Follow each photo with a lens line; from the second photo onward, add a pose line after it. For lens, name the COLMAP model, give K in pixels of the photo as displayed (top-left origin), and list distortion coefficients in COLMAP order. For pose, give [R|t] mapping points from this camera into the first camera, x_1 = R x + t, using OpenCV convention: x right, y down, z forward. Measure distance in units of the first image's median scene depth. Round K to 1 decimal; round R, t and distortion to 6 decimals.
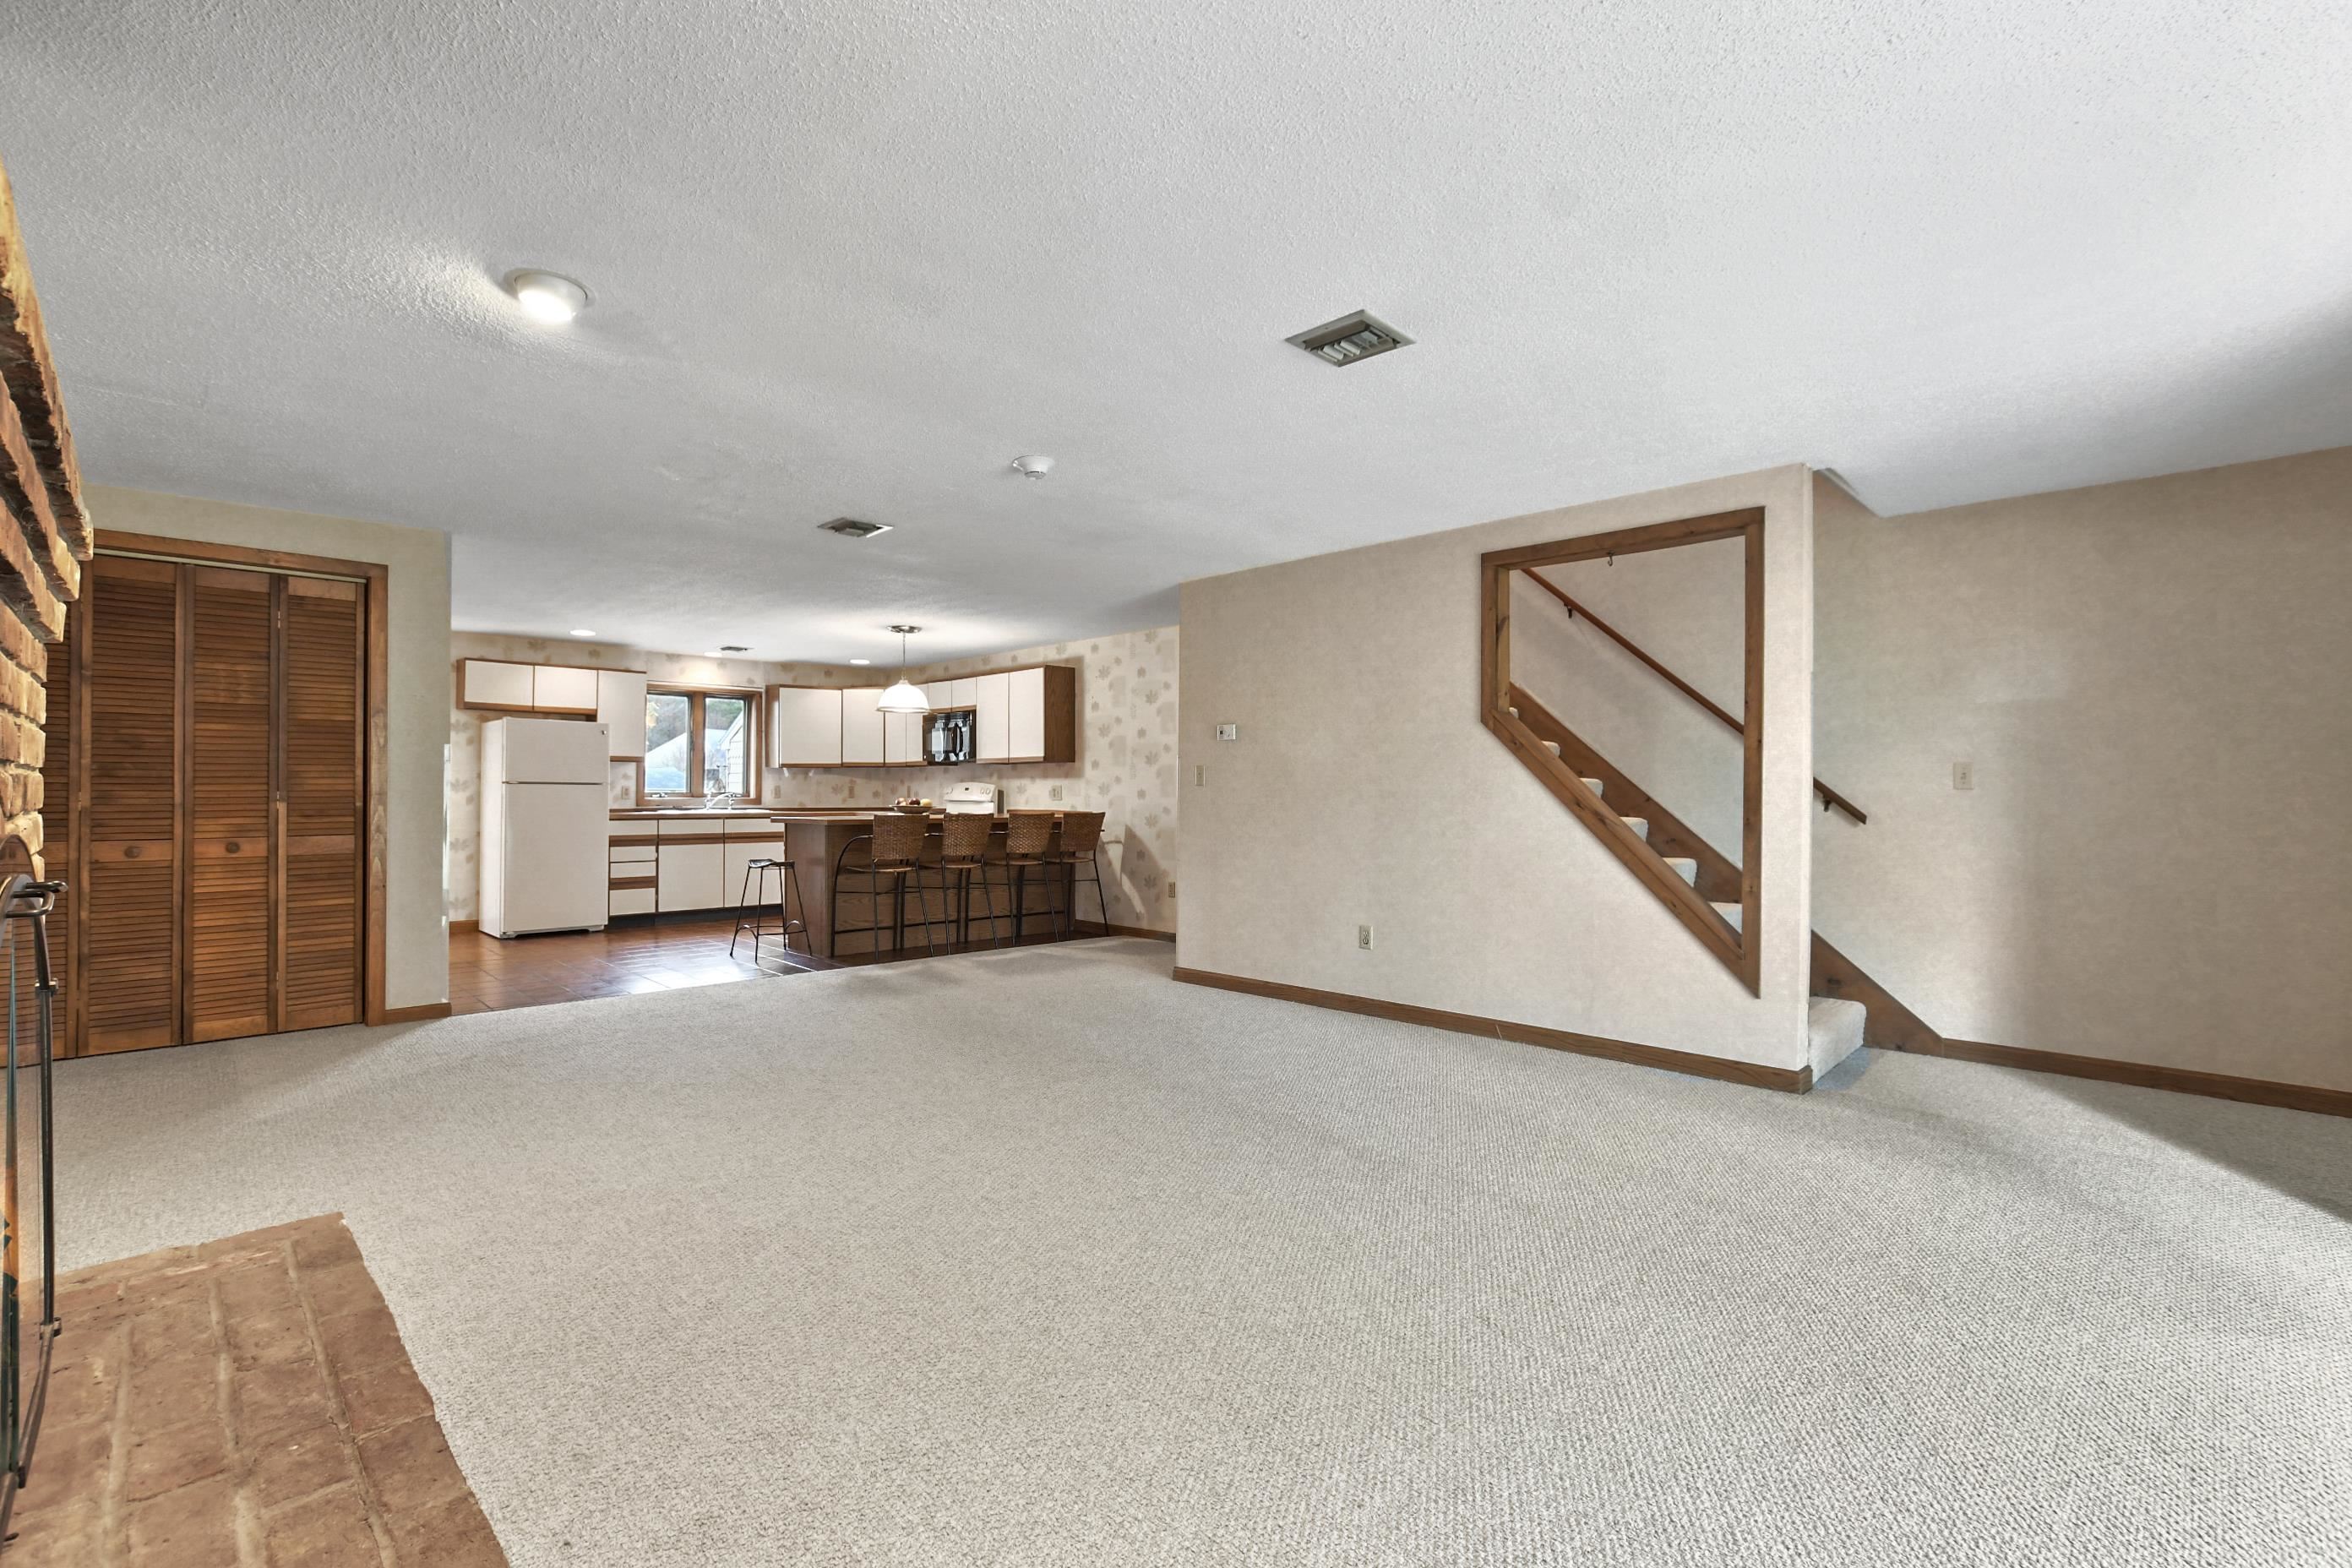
lens RADIAL K [[1043.0, 0, 1150.2], [0, 1043.0, 780.0], [0, 0, 1]] dist [-0.016361, 0.004933]
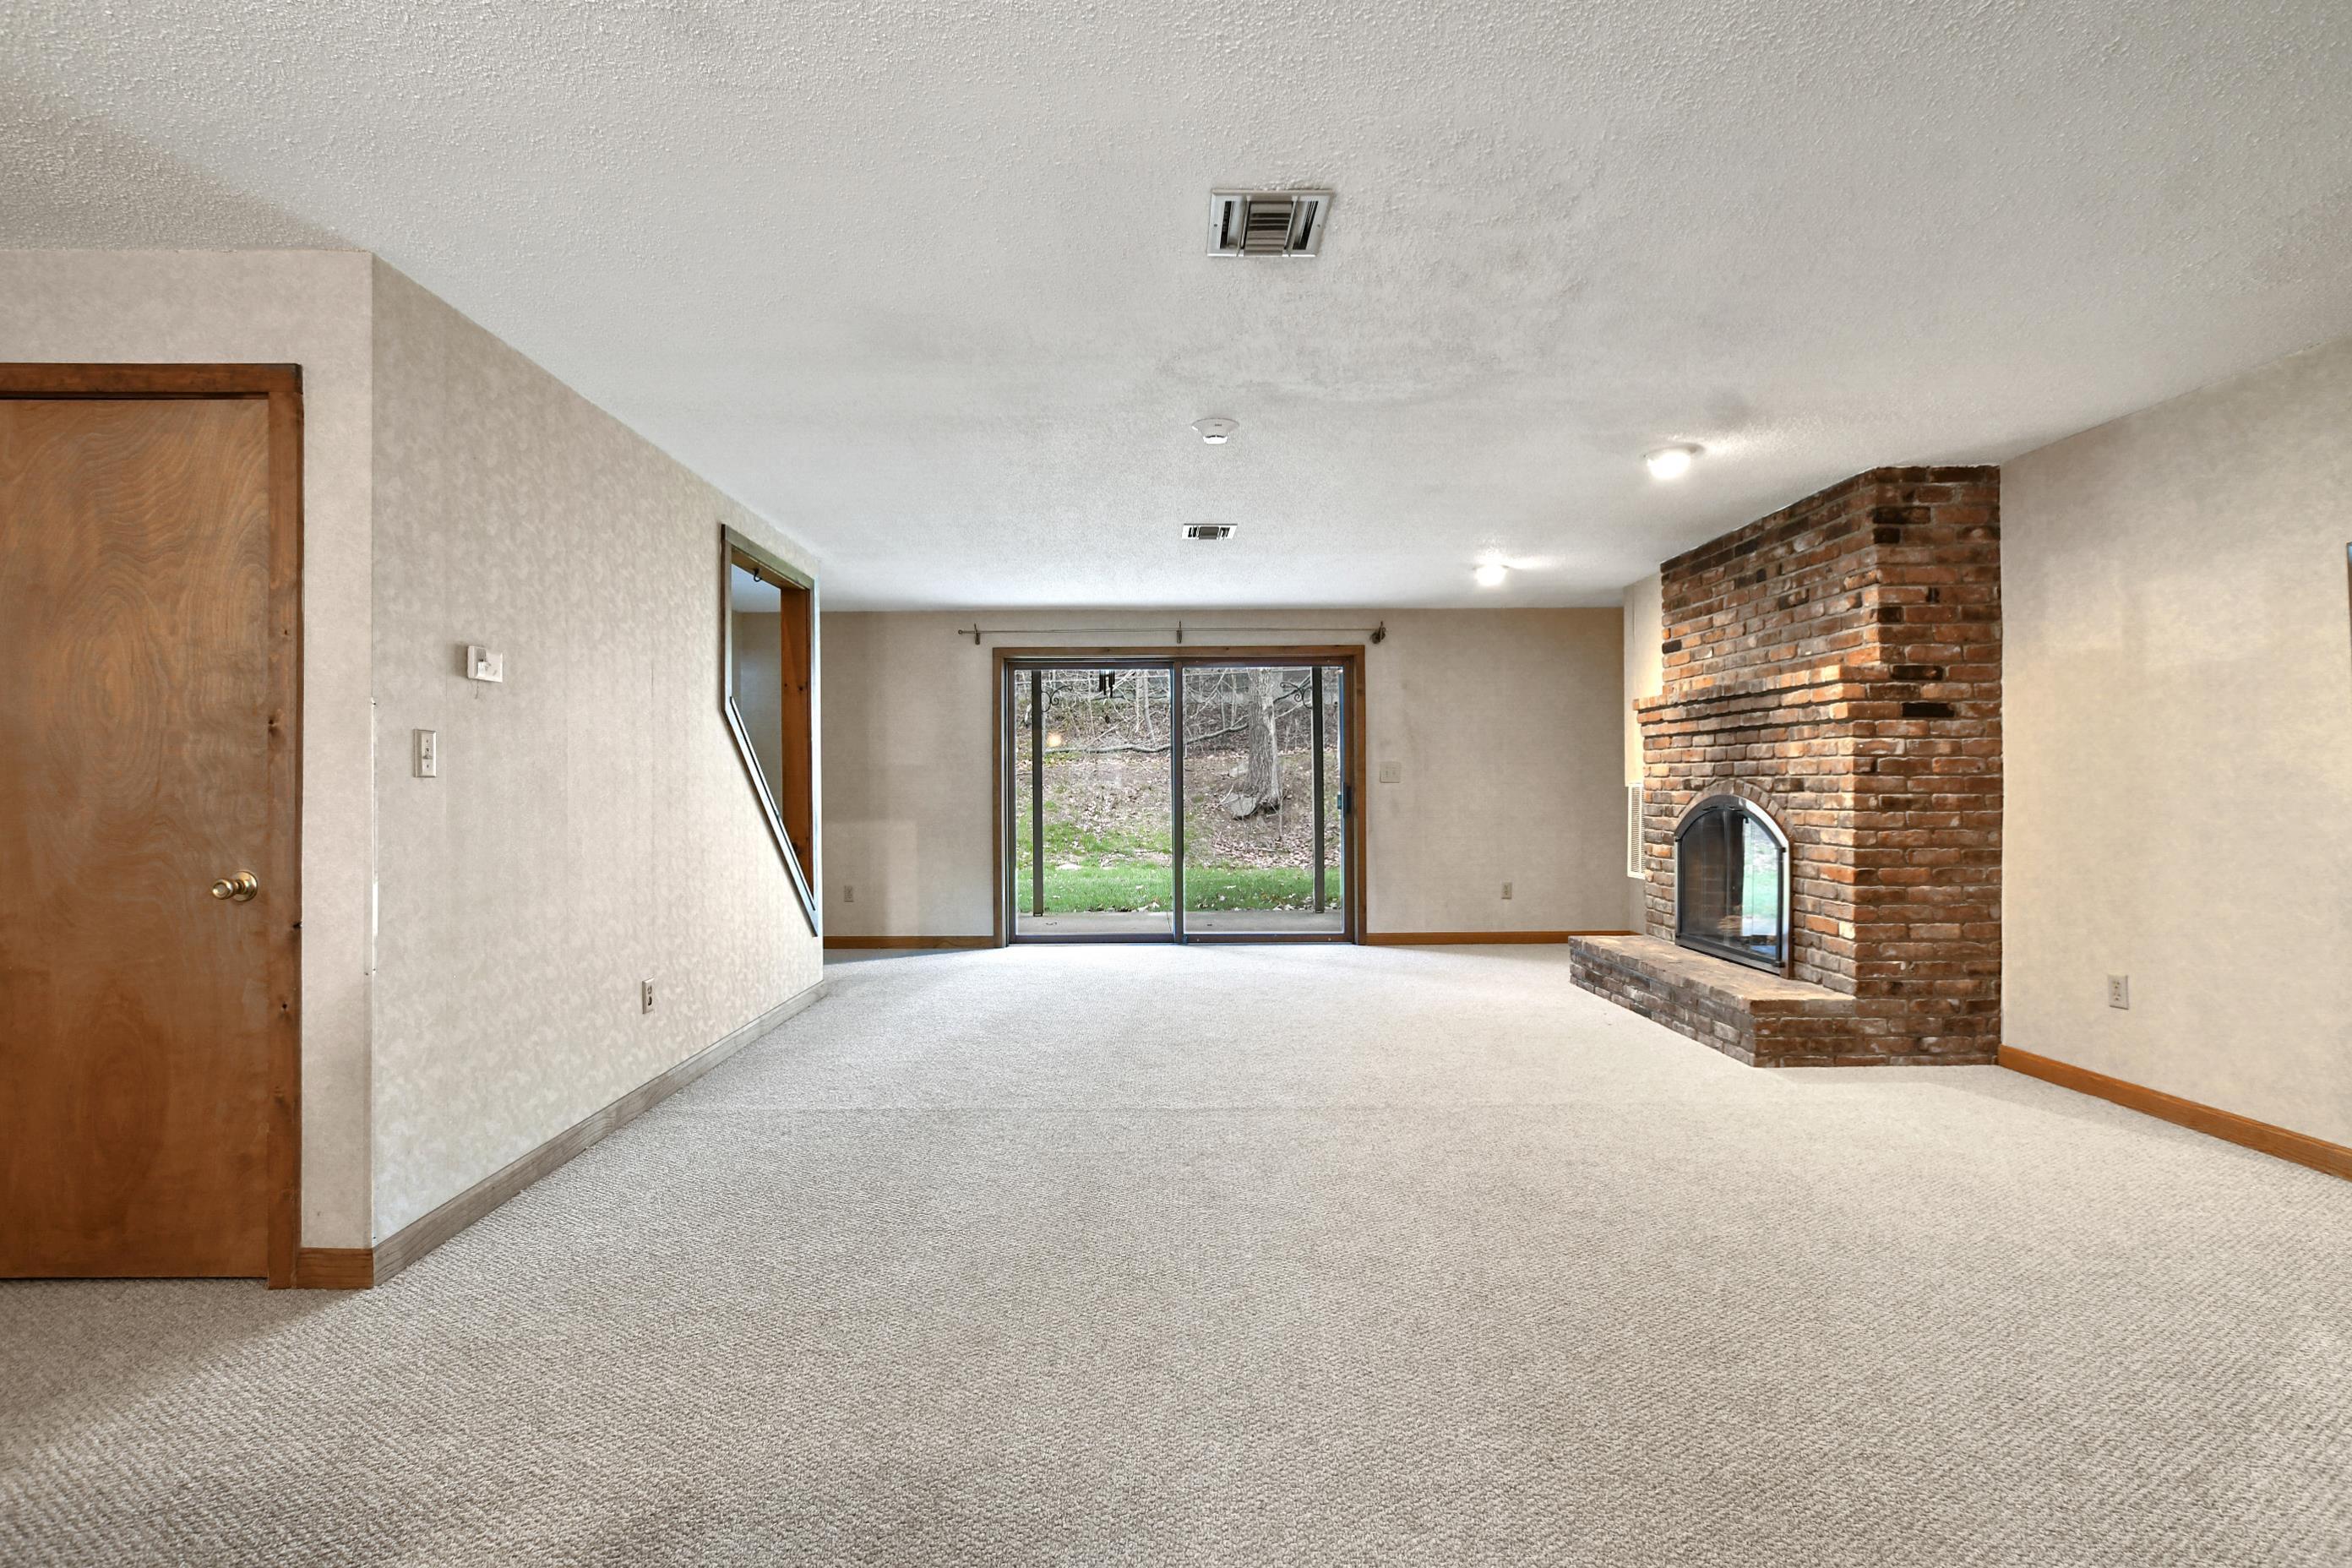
lens RADIAL K [[1043.0, 0, 1160.5], [0, 1043.0, 785.7], [0, 0, 1]] dist [-0.016361, 0.004933]
pose [[-0.721632, 0.000724, 0.692277, -0.339780], [-0.003854, 0.999980, -0.005064, 0.006974], [-0.692266, -0.006322, -0.721615, 0.811482]]
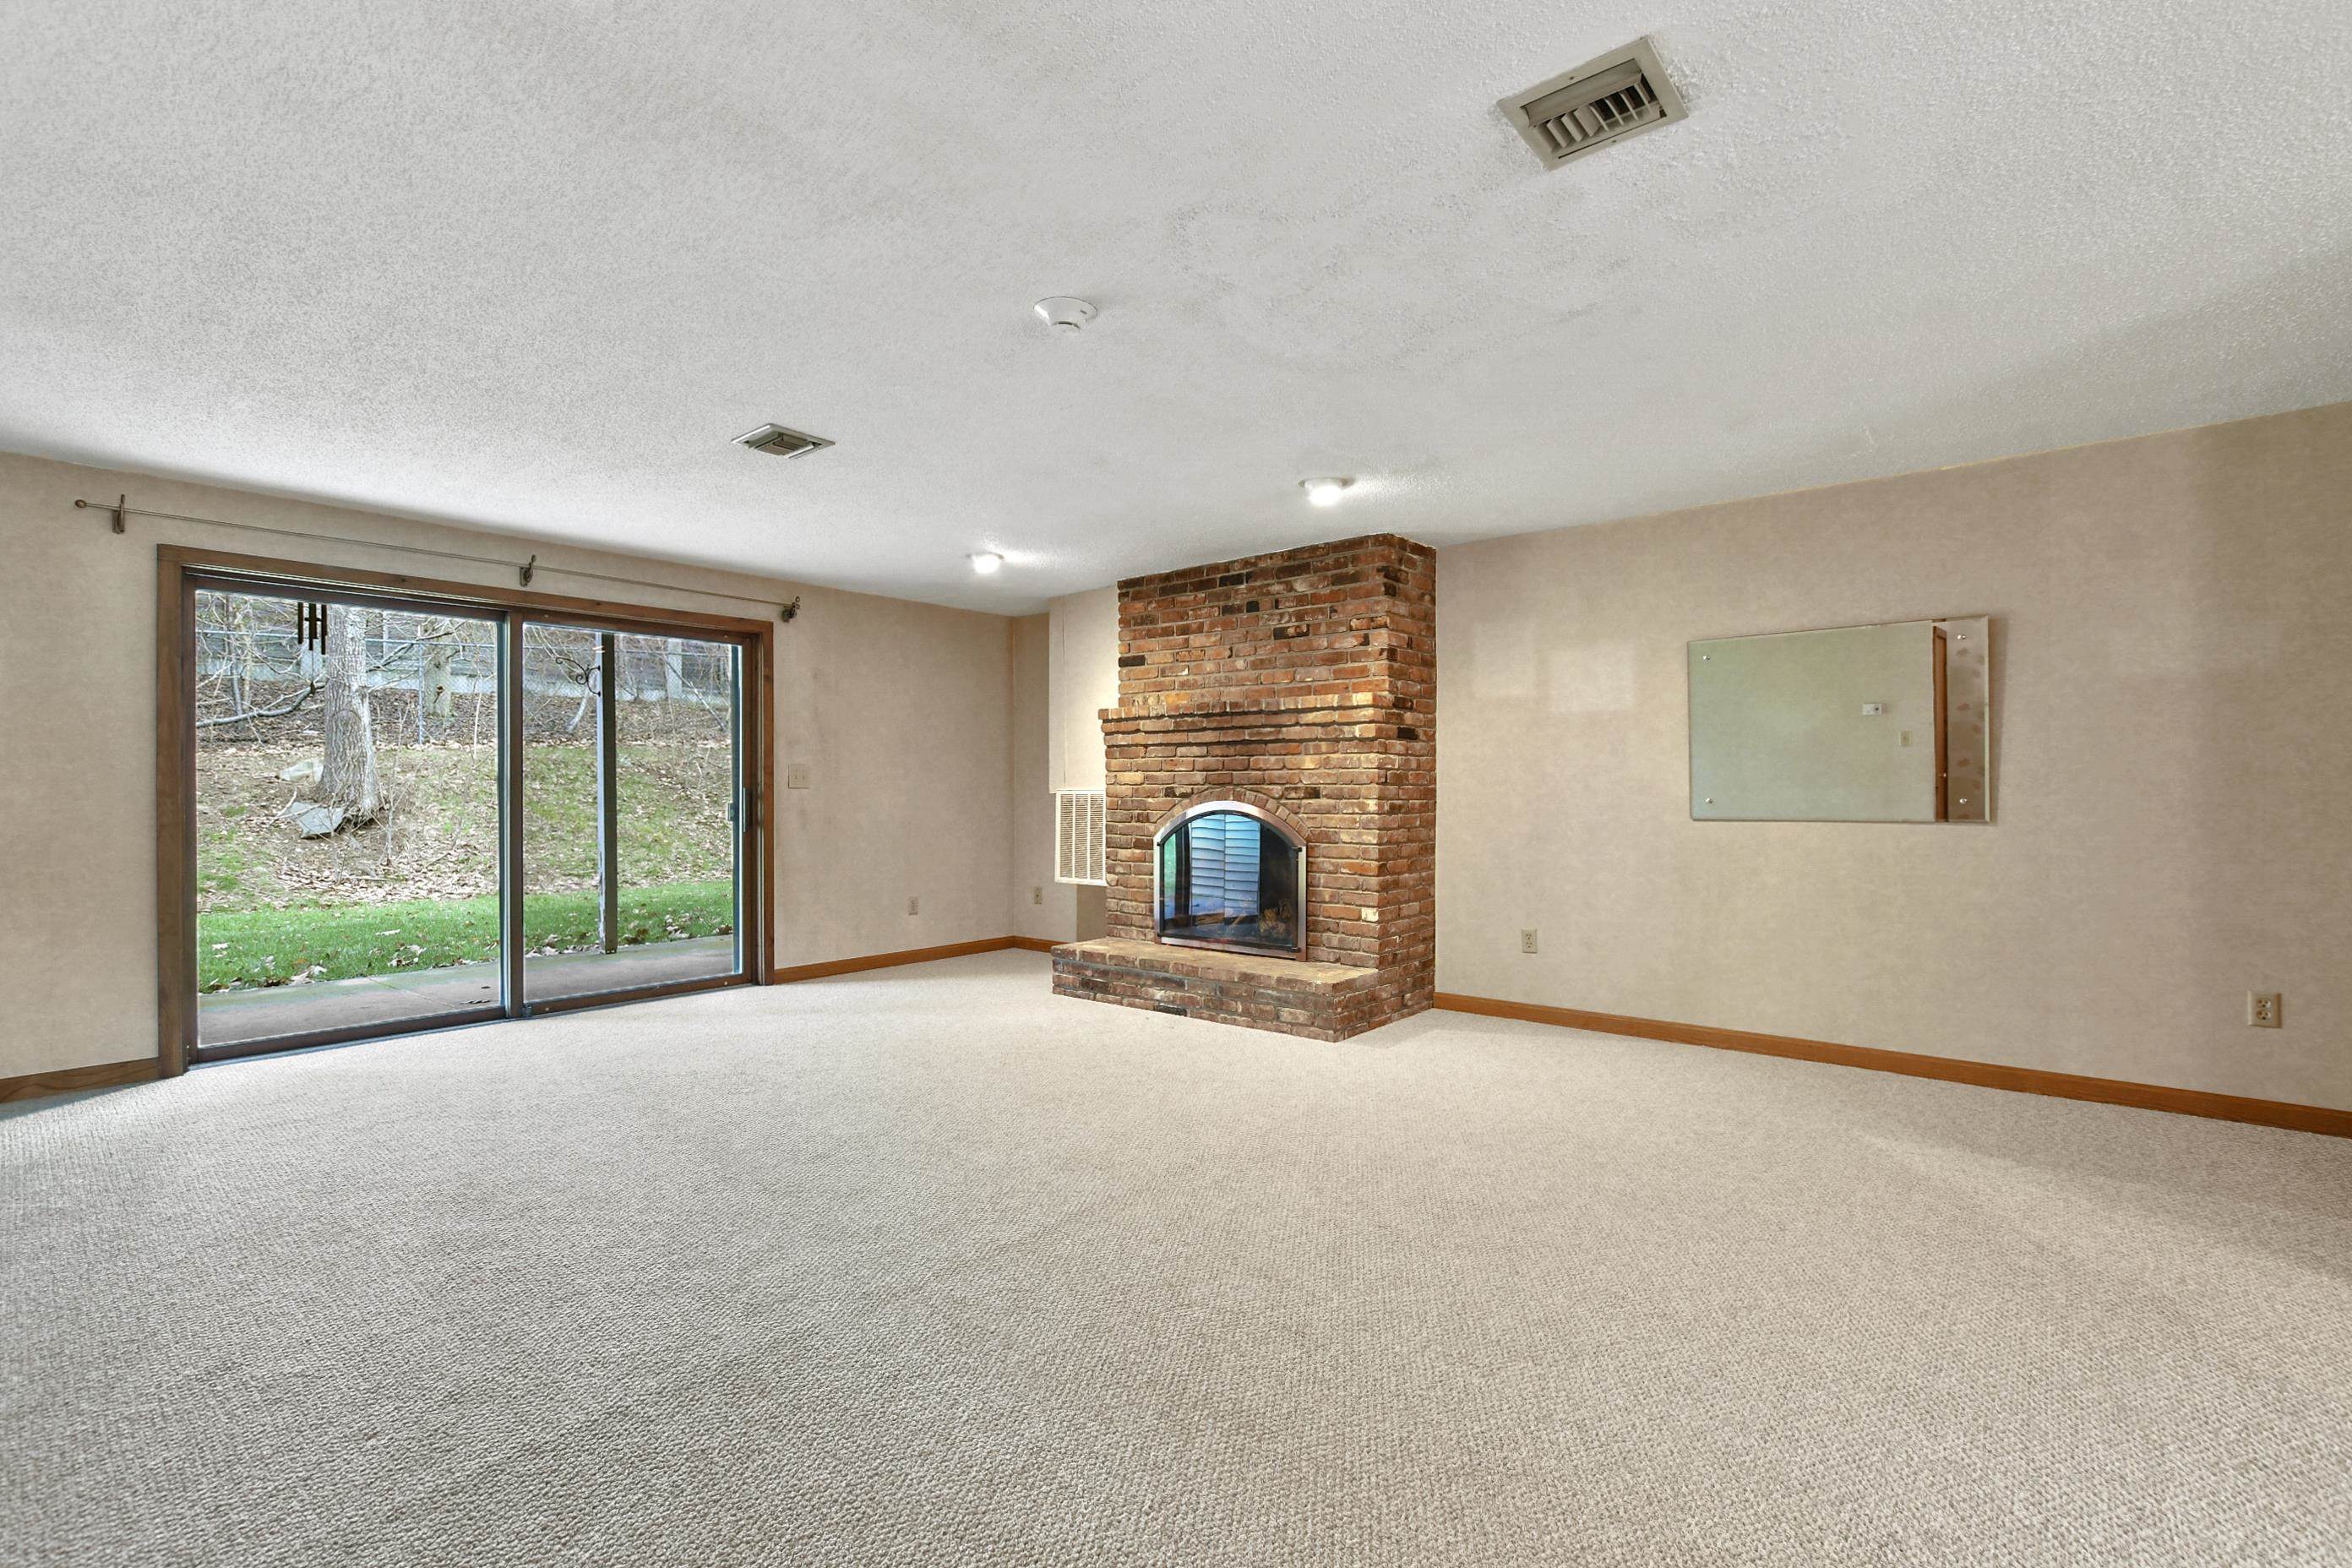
lens RADIAL K [[1043.0, 0, 1165.1], [0, 1043.0, 794.9], [0, 0, 1]] dist [-0.016361, 0.004933]
pose [[-0.995022, -0.002400, -0.099628, -0.052450], [-0.001775, 0.999978, -0.006370, 0.007991], [0.099641, -0.006161, -0.995004, 0.807809]]
